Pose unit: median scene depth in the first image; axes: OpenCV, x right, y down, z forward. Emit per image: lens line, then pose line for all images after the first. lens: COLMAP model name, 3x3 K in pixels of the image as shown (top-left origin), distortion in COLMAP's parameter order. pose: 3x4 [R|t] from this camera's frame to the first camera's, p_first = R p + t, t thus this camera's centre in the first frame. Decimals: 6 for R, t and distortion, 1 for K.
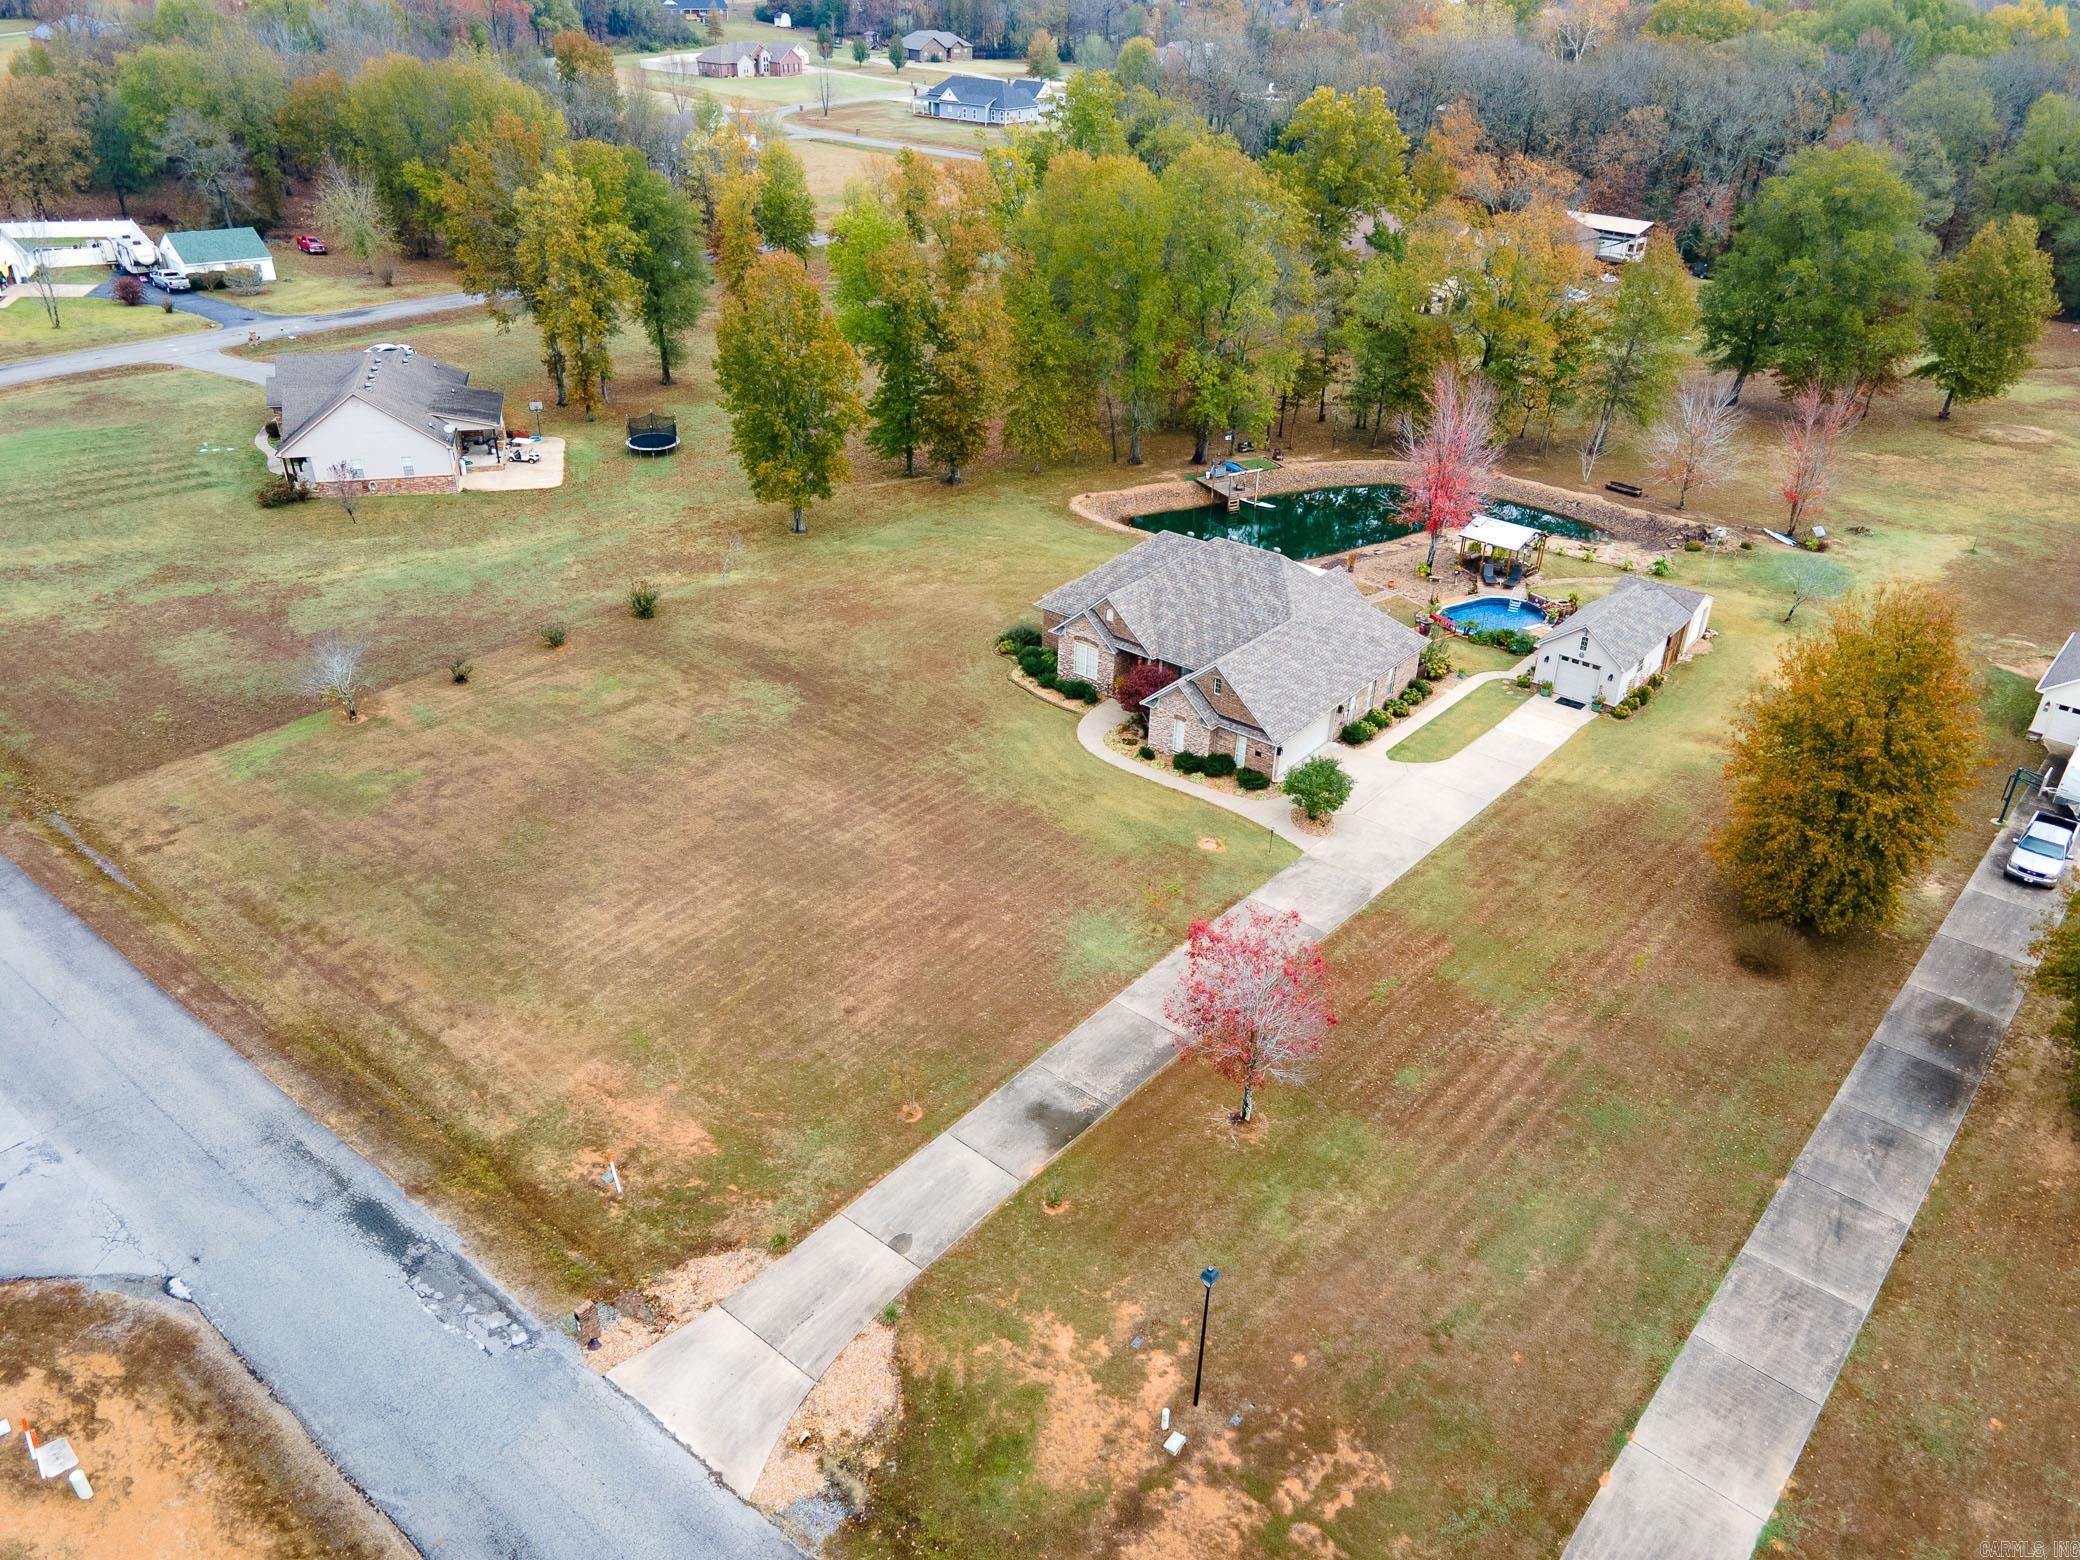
lens RADIAL K [[1506.7, 0, 1031.7], [0, 1506.7, 783.4], [0, 0, 1]] dist [0.037801, 0.015417]
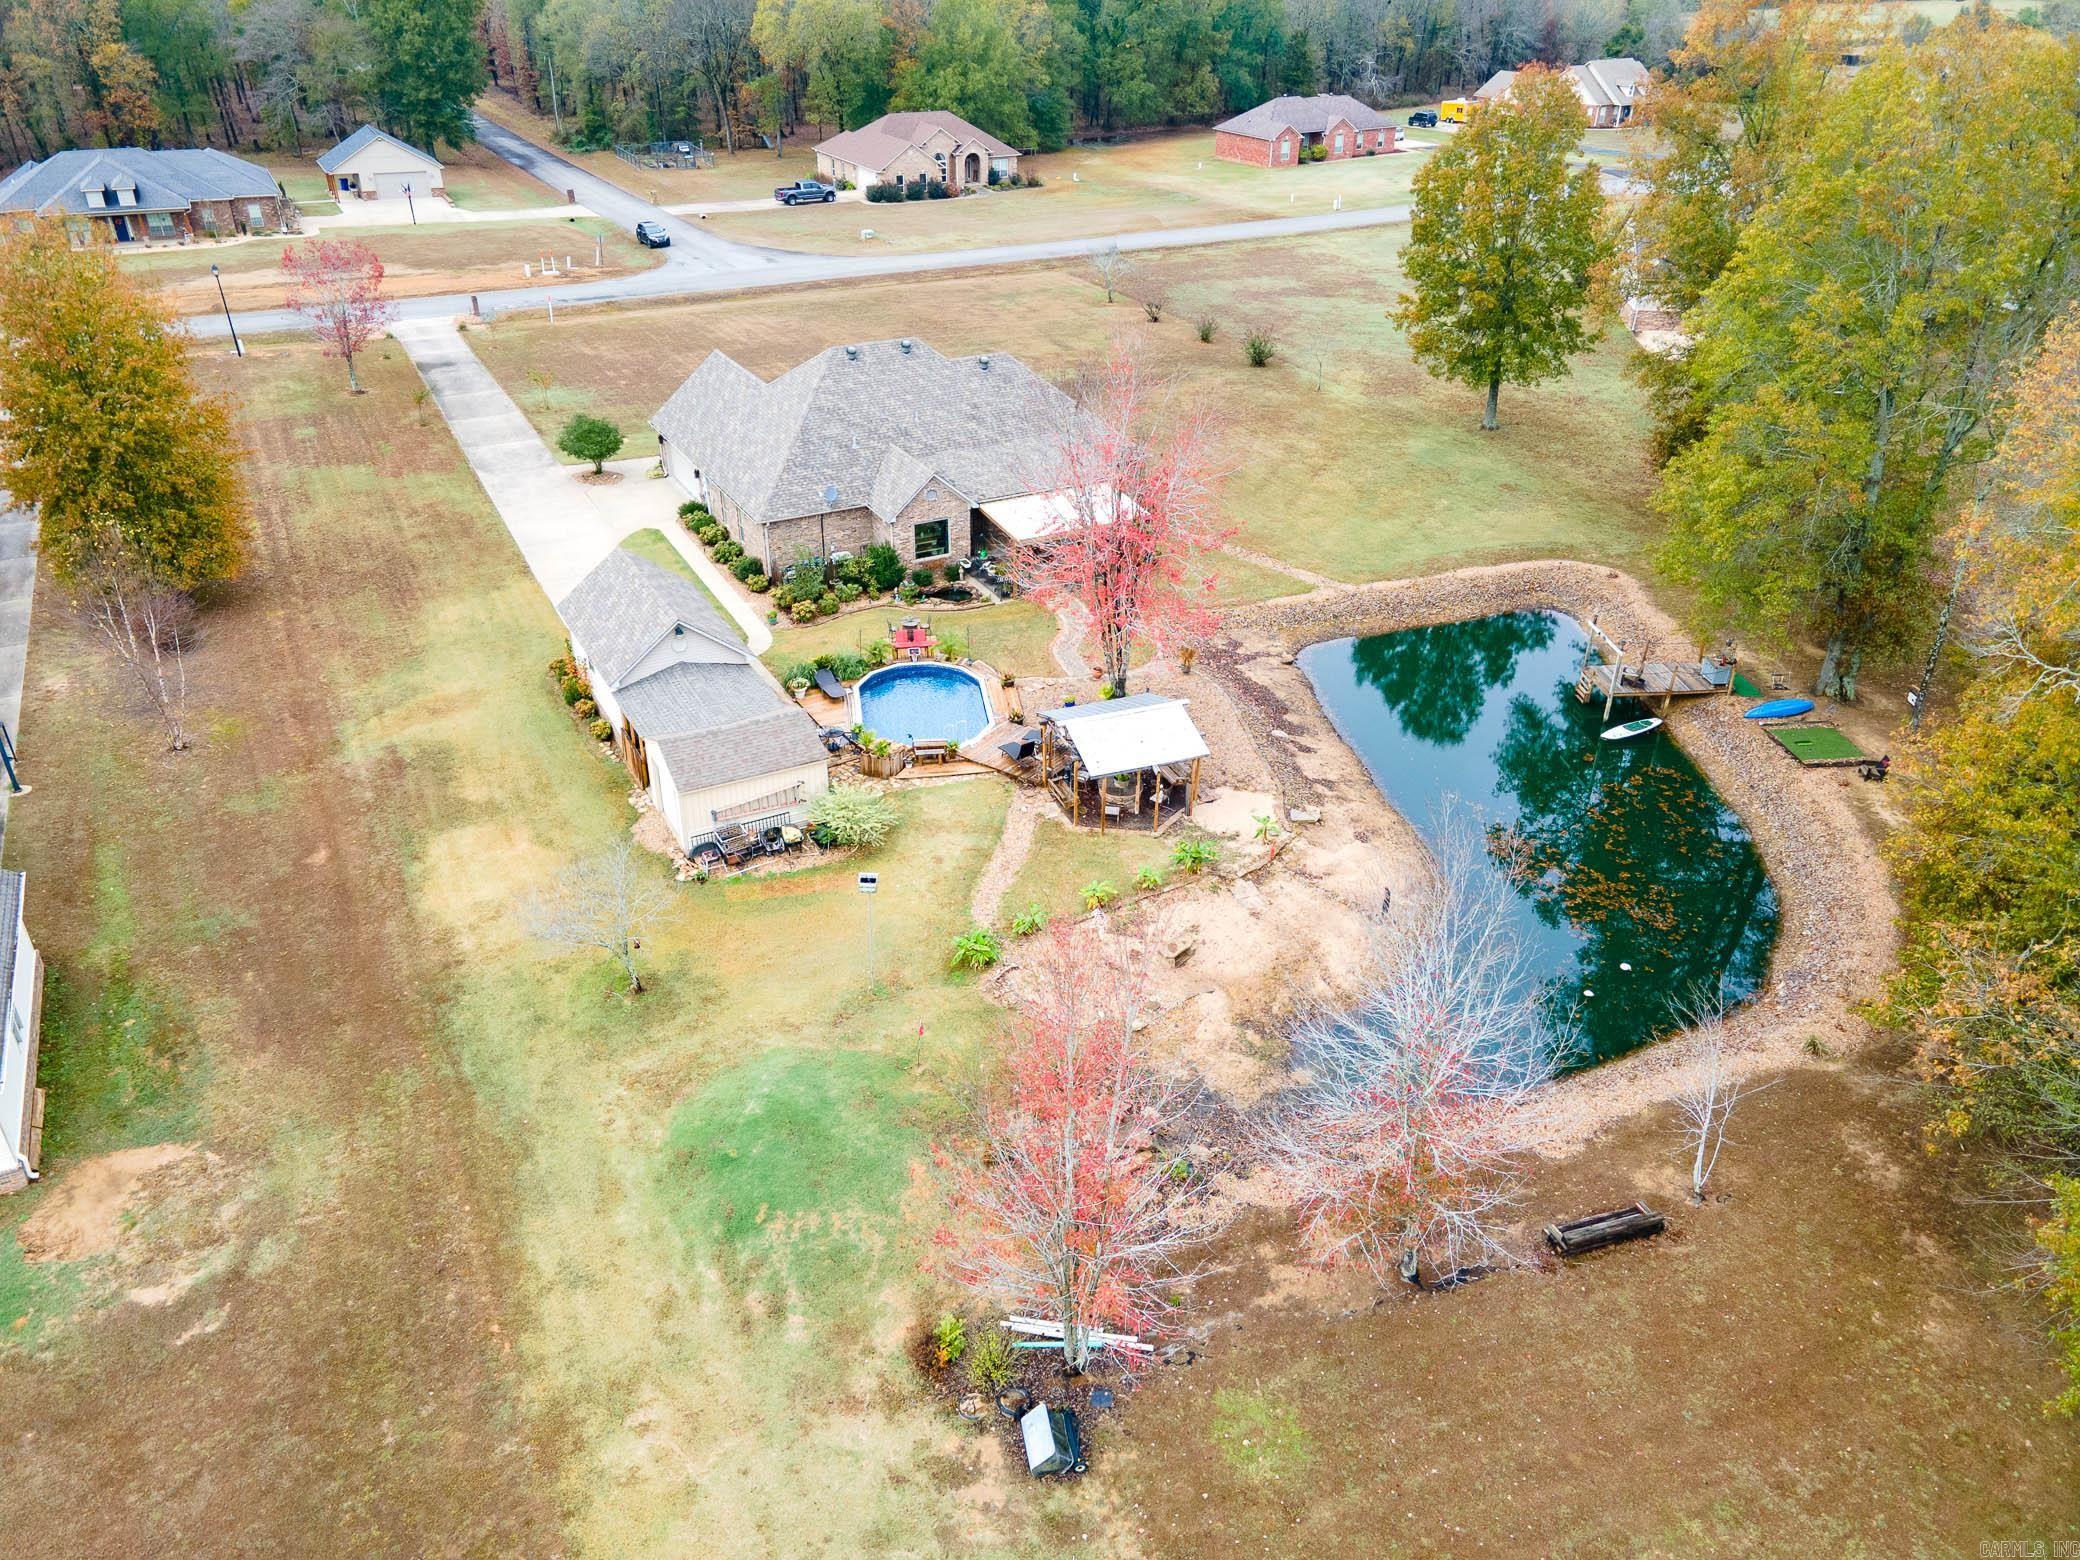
lens RADIAL K [[1506.7, 0, 1038.0], [0, 1506.7, 769.5], [0, 0, 1]] dist [0.037801, 0.015417]
pose [[-0.379709, 0.447022, -0.809933, 1.250068], [-0.470794, 0.660277, 0.585139, -0.742336], [0.796350, 0.603494, -0.040258, 1.712074]]
